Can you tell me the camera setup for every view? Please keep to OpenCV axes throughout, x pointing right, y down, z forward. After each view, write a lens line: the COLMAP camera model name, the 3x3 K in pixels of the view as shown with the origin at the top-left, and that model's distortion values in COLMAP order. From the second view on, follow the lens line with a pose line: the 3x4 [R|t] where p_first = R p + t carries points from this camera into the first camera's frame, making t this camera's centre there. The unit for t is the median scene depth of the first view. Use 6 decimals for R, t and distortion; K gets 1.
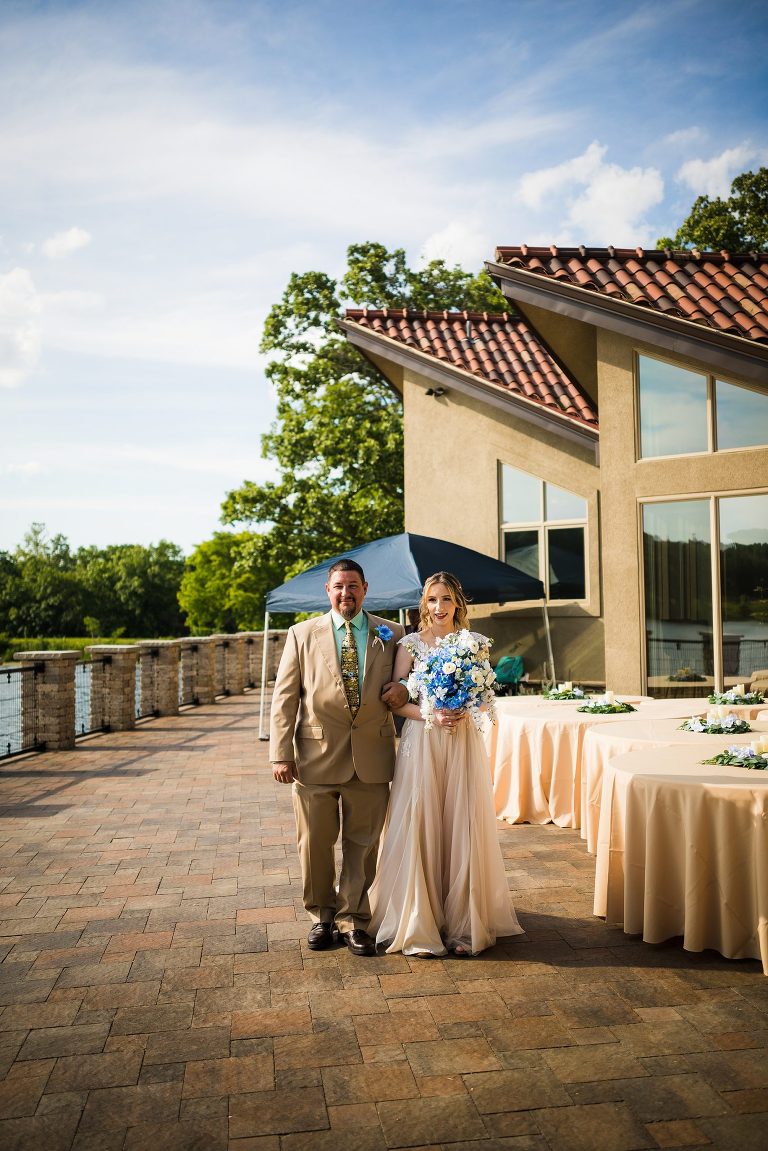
lens RADIAL K [[1036.7, 0, 410.4], [0, 1036.7, 580.5], [0, 0, 1]] dist [-0.000131, 0.059515]
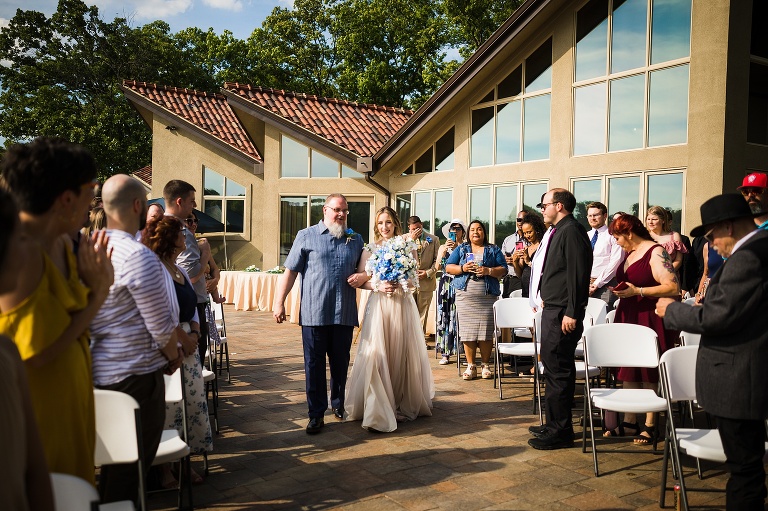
lens RADIAL K [[691.7, 0, 384.0], [0, 691.7, 255.5], [0, 0, 1]] dist [-0.000131, 0.059515]
pose [[0.892601, 0.029260, 0.449897, -0.208027], [-0.050836, 0.998060, 0.035949, -0.001668], [-0.447972, -0.054959, 0.892357, -0.419197]]
